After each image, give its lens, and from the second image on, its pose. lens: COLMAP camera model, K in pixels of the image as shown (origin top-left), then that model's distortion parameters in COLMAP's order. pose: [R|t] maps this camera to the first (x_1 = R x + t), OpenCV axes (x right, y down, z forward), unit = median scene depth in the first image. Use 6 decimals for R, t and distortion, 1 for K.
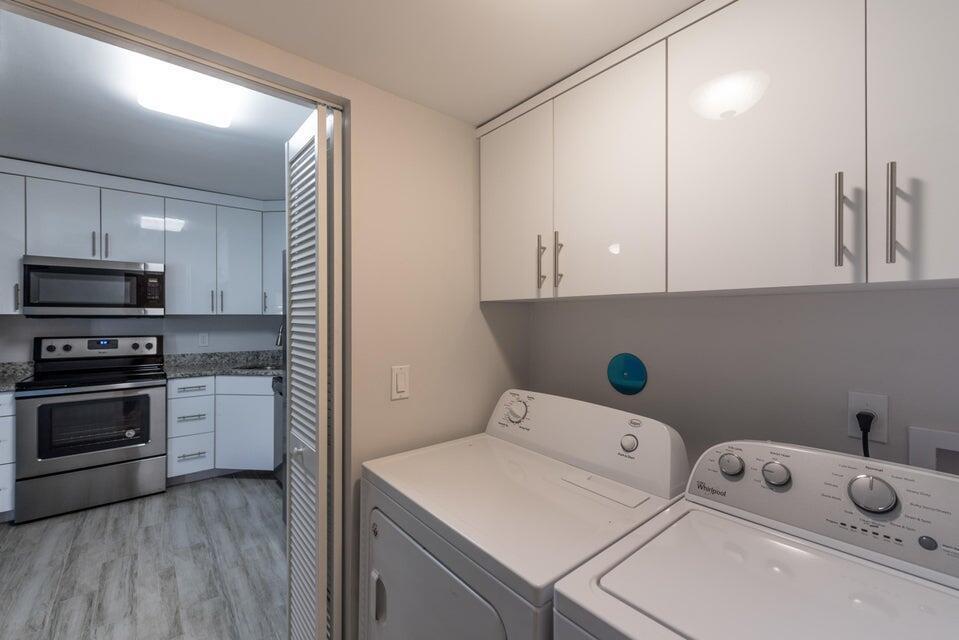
lens RADIAL K [[392.0, 0, 489.1], [0, 392.0, 319.2], [0, 0, 1]] dist [-0.002762, -0.001822]
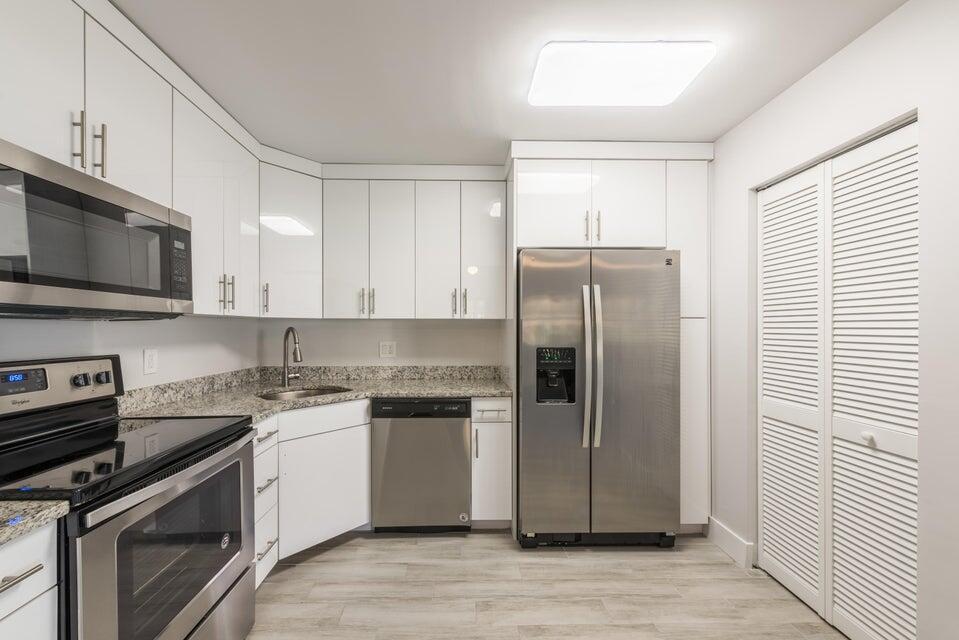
lens RADIAL K [[380.7, 0, 461.8], [0, 380.7, 330.6], [0, 0, 1]] dist [-0.001818, 0.000506]
pose [[0.641440, -0.009271, 0.767117, -1.077105], [0.008890, 0.999950, 0.004651, 0.014168], [-0.767122, 0.003836, 0.641490, 0.423838]]
